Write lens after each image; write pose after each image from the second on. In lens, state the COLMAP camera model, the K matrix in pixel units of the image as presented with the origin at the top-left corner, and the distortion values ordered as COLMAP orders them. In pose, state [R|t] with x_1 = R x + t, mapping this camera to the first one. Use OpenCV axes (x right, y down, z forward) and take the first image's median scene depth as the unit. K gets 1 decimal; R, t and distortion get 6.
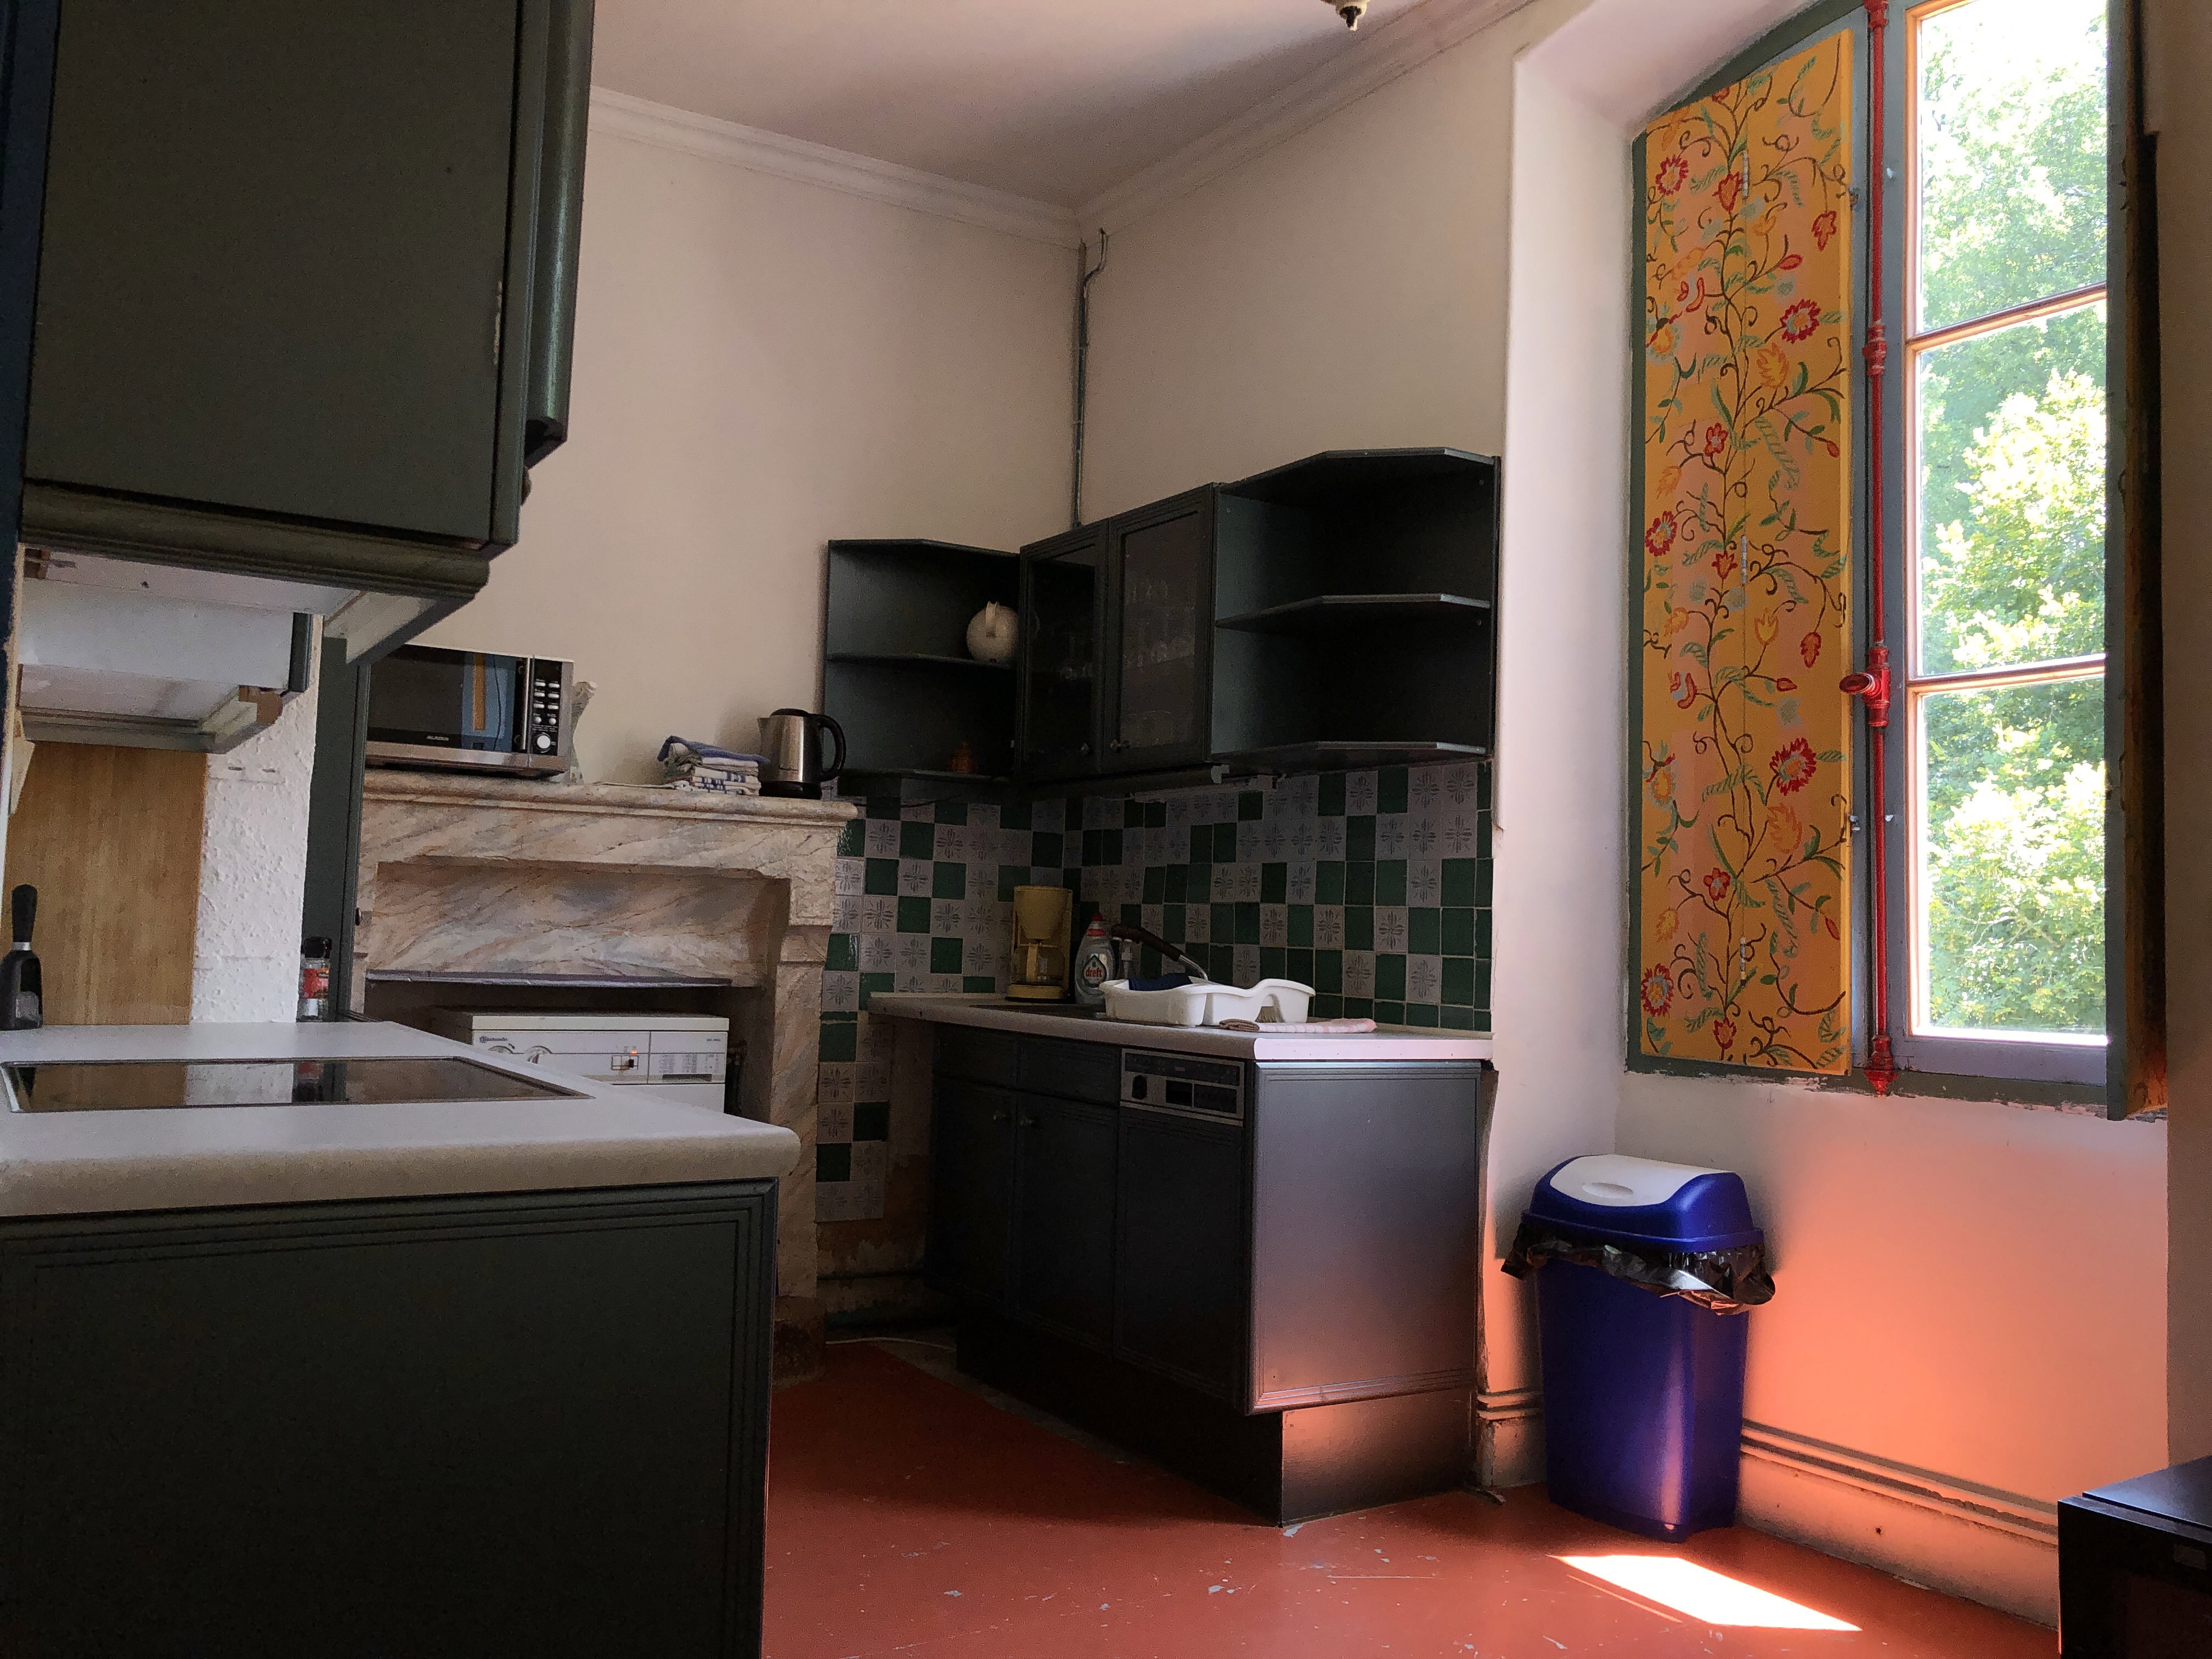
lens RADIAL K [[1813.9, 0, 1109.6], [0, 1813.9, 829.7], [0, 0, 1]] dist [0.043760, -0.007971]
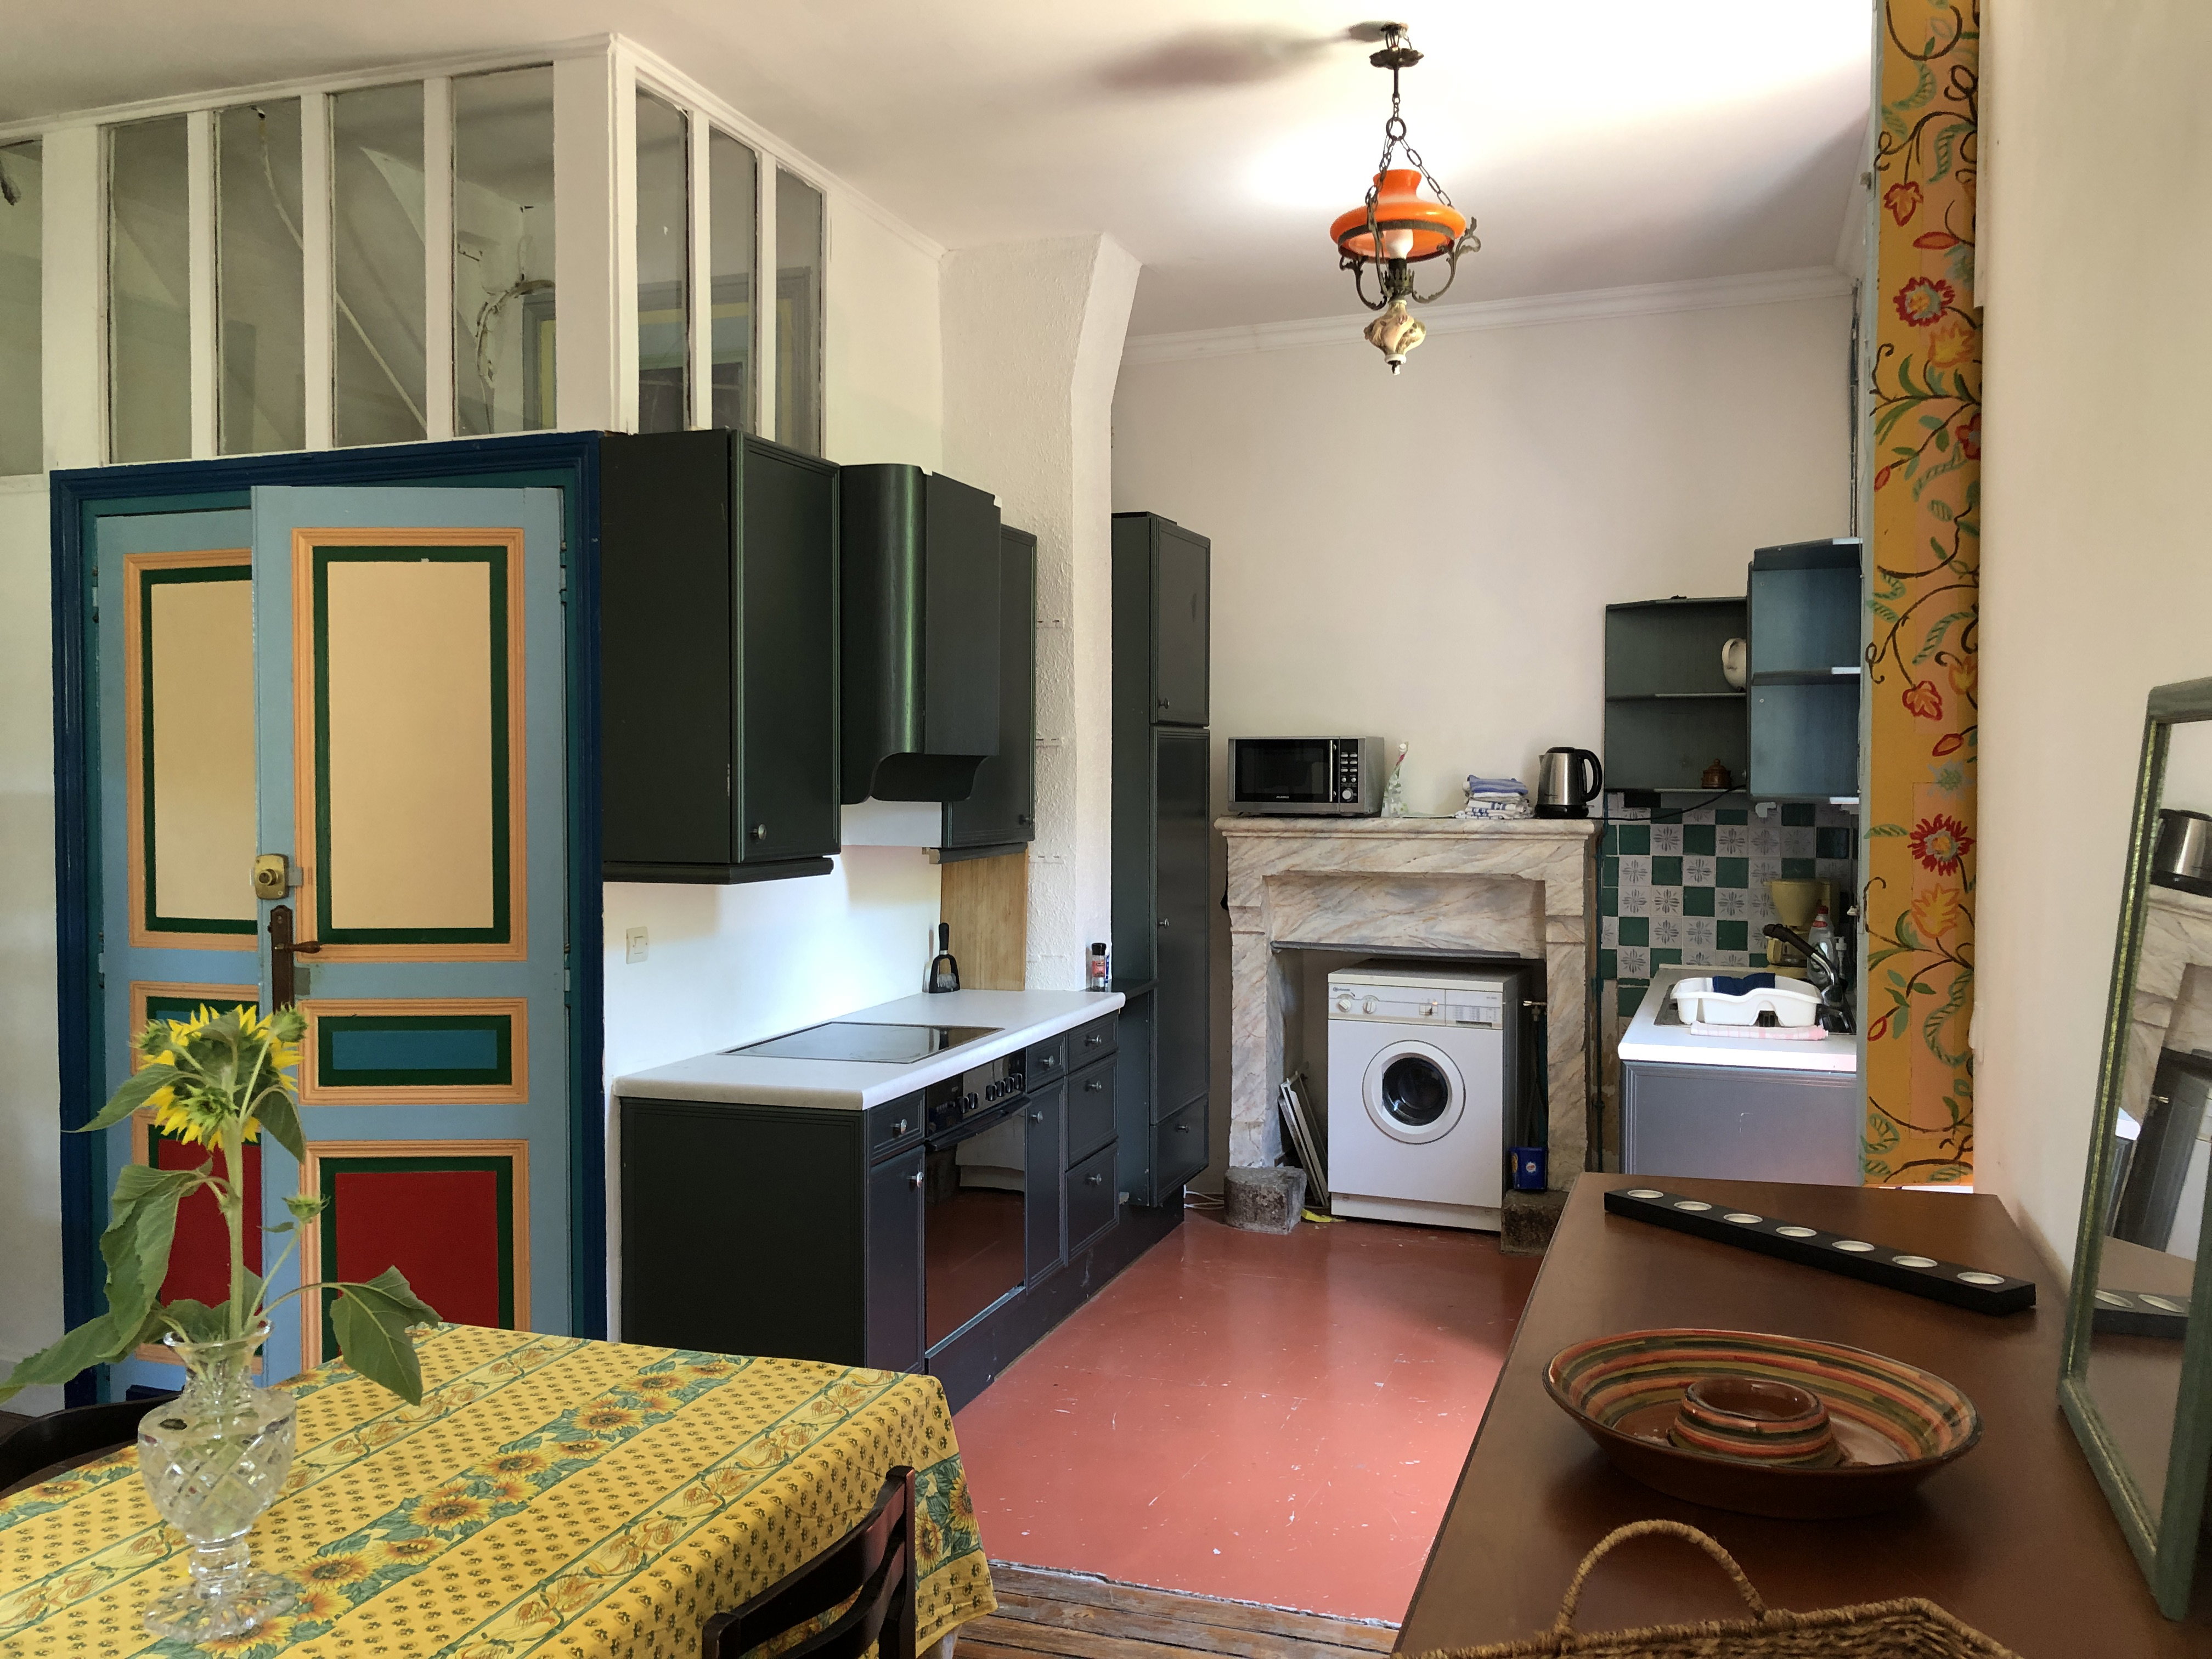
lens RADIAL K [[1813.9, 0, 1104.7], [0, 1813.9, 822.1], [0, 0, 1]] dist [0.043760, -0.007971]
pose [[0.625084, -0.004697, -0.780543, 0.668527], [0.064412, 0.996882, 0.045584, -0.097977], [0.777895, -0.078770, 0.623437, -0.074672]]
